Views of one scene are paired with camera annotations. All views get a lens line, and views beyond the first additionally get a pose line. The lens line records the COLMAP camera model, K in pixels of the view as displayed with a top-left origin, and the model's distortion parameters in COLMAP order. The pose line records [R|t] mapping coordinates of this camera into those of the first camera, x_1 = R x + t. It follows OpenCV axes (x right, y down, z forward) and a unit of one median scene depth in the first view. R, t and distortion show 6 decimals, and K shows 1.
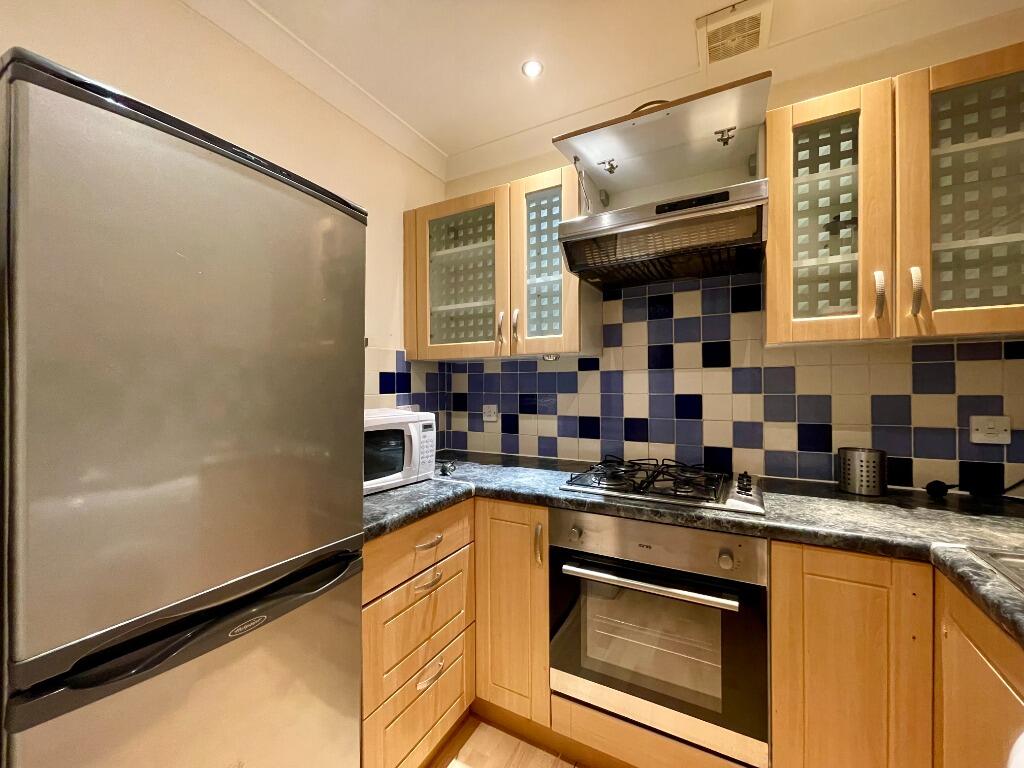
lens RADIAL K [[412.0, 0, 512.0], [0, 412.0, 384.0], [0, 0, 1]] dist [0.000688, -0.000285]
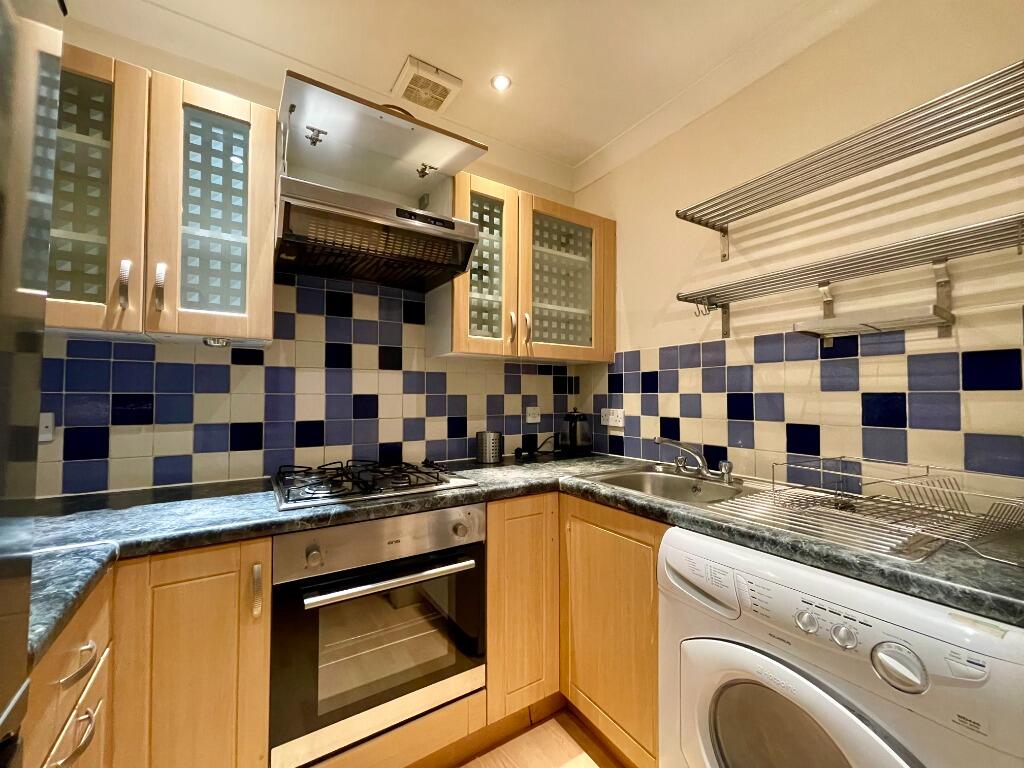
lens RADIAL K [[412.0, 0, 512.0], [0, 412.0, 384.0], [0, 0, 1]] dist [0.000688, -0.000285]
pose [[0.477580, 0.032960, 0.877970, -0.347277], [-0.008559, 0.999423, -0.032863, 0.034303], [-0.878546, 0.008181, 0.477587, 0.220612]]
